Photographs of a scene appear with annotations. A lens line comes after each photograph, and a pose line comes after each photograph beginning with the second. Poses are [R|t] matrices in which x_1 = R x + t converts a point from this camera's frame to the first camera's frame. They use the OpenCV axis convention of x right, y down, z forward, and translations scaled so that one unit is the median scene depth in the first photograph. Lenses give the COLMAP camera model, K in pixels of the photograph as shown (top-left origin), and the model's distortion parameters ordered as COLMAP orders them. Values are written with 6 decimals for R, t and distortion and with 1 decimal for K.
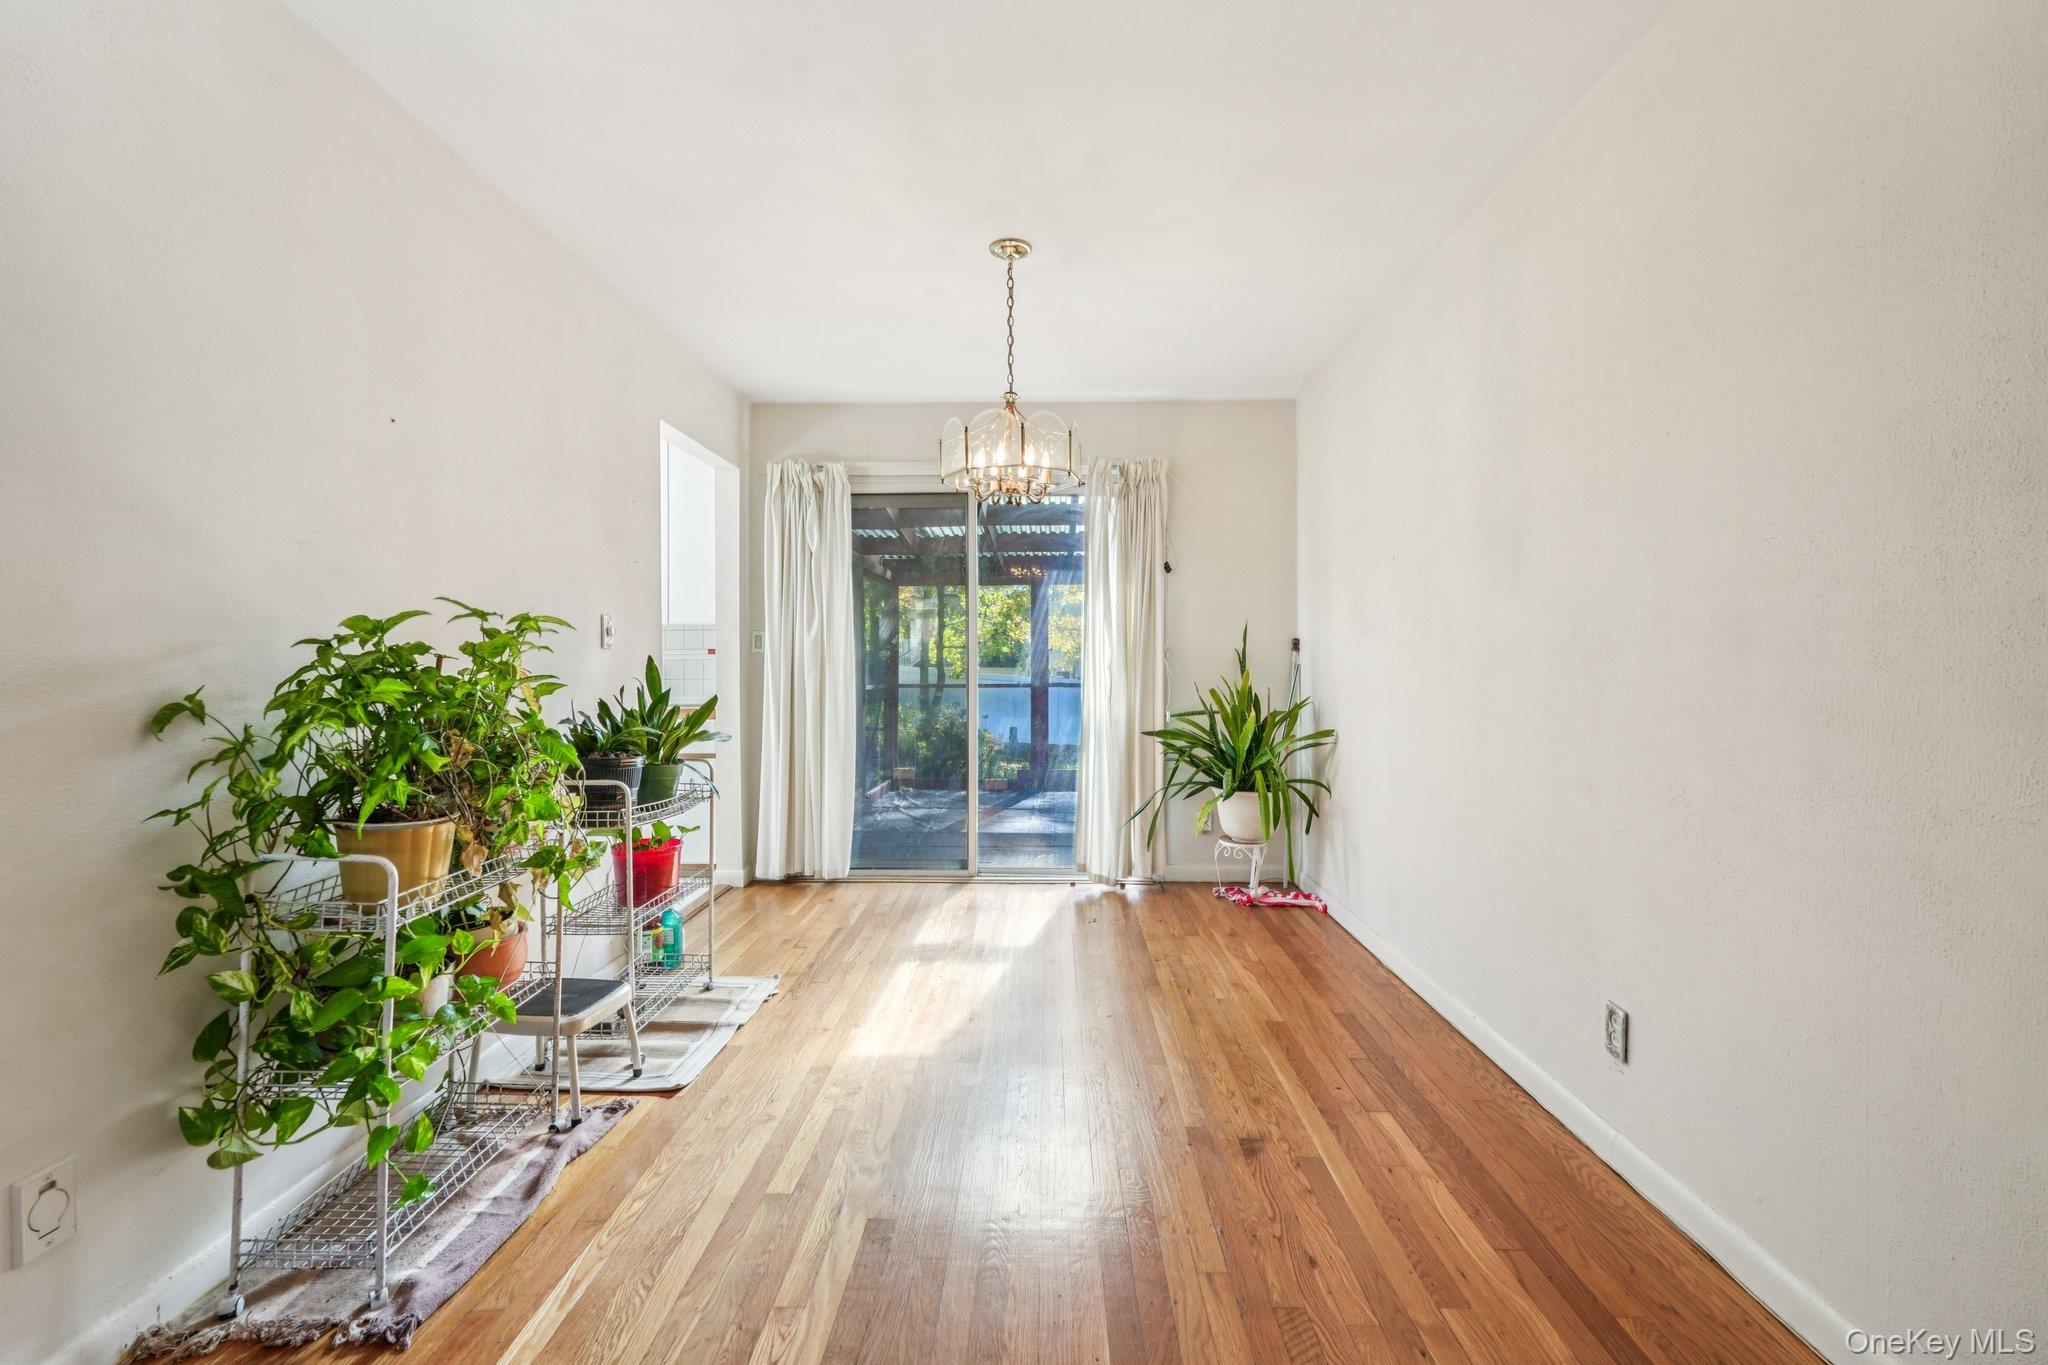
lens RADIAL K [[911.9, 0, 1041.3], [0, 911.9, 664.2], [0, 0, 1]] dist [-0.014206, 0.007301]
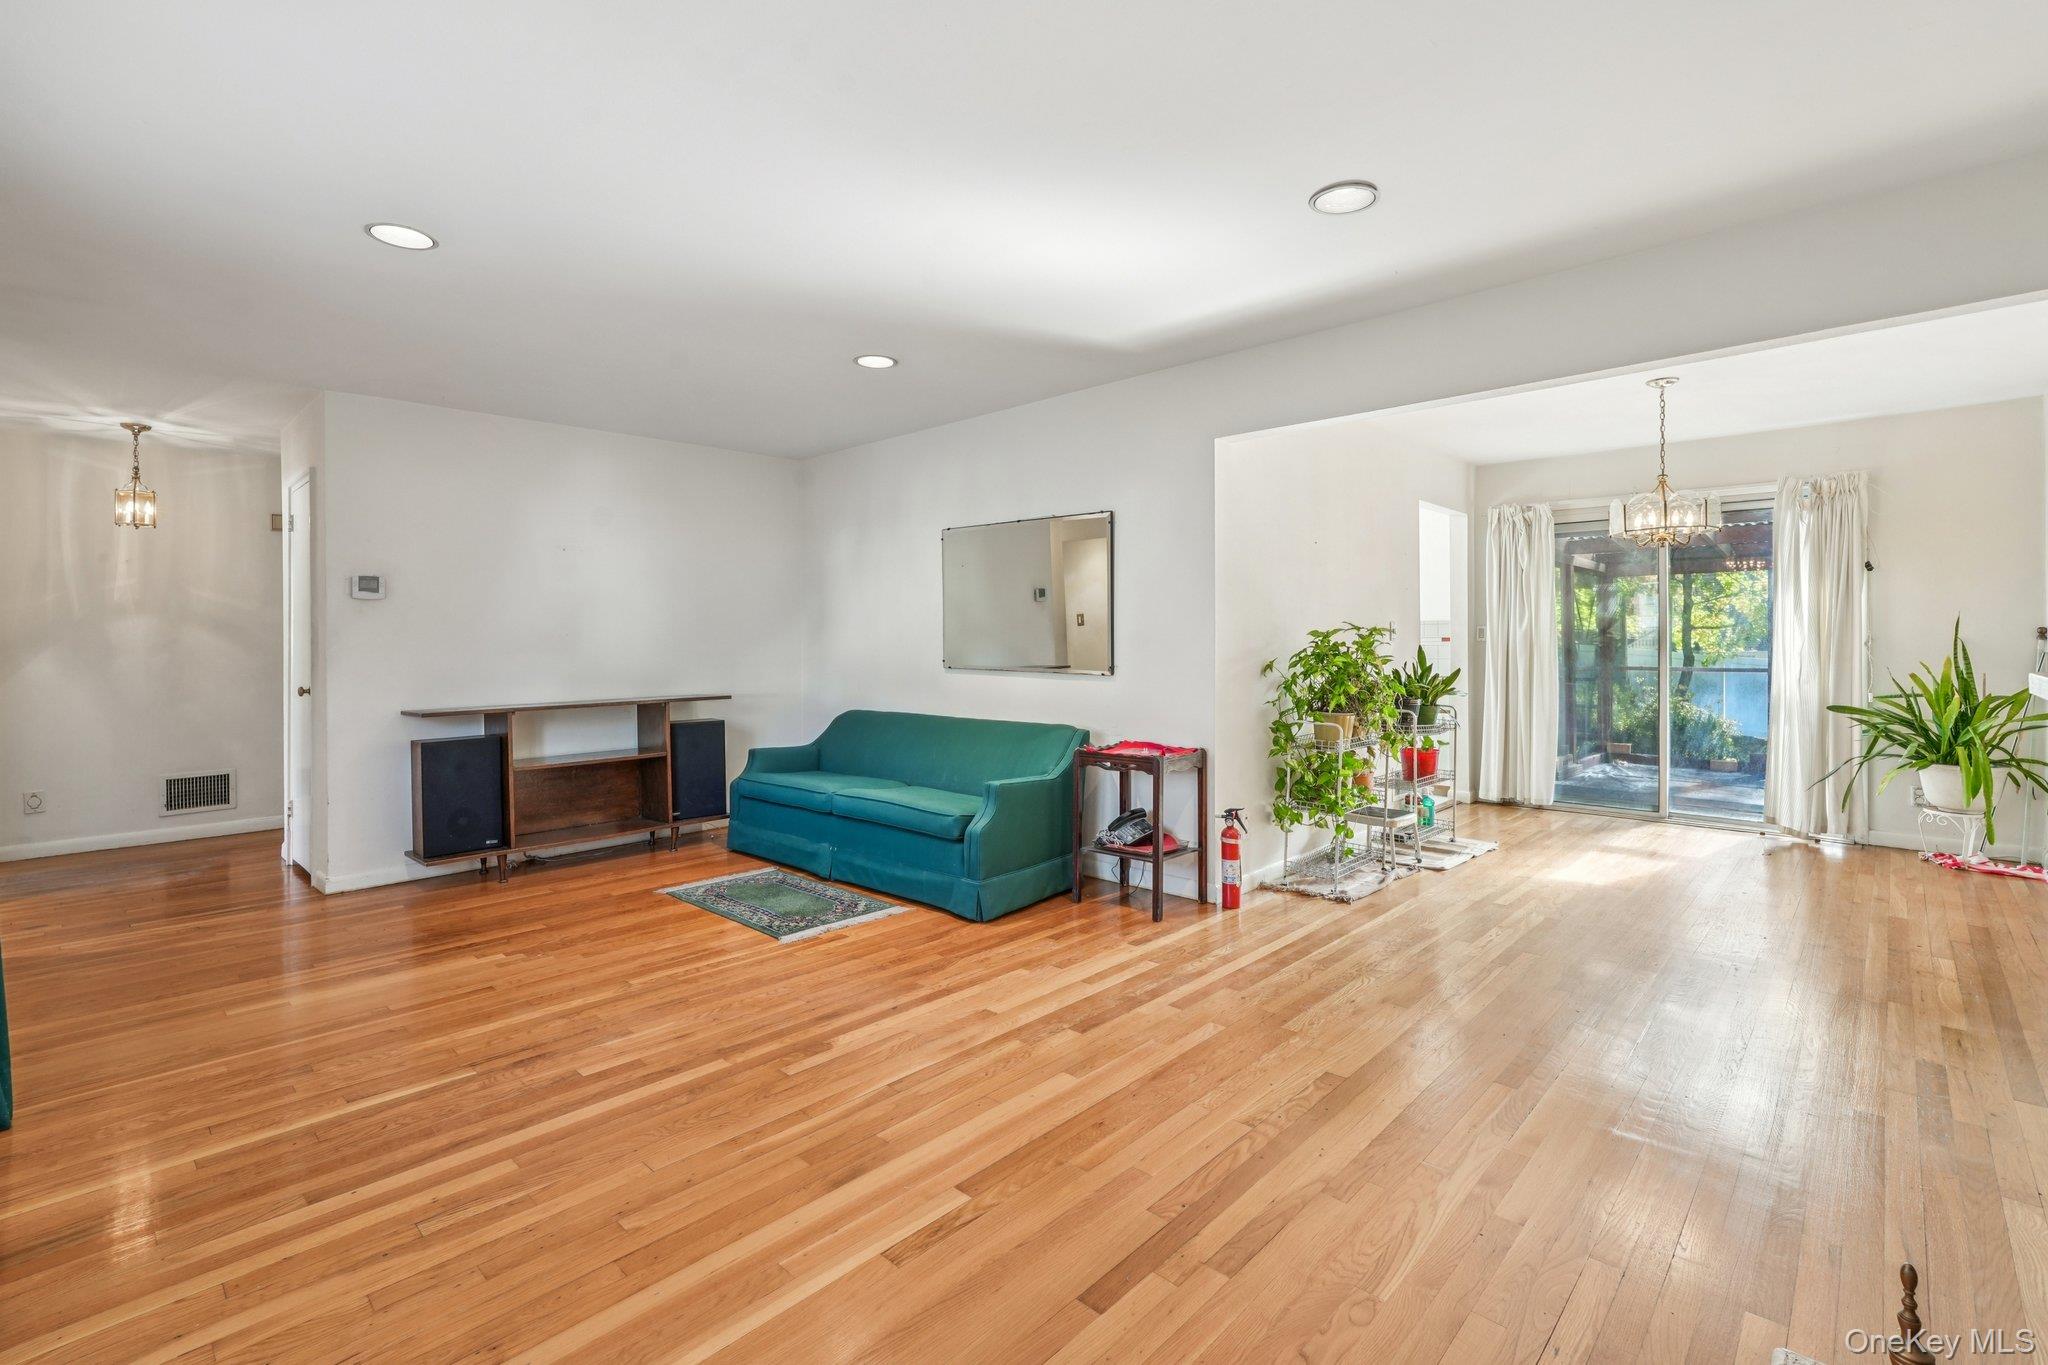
lens RADIAL K [[911.9, 0, 1013.6], [0, 911.9, 643.2], [0, 0, 1]] dist [-0.014206, 0.007301]
pose [[0.722998, 0.000540, -0.690850, 0.161799], [-0.002823, 0.999994, -0.002173, -0.005100], [0.690845, 0.003522, 0.722995, -0.605086]]
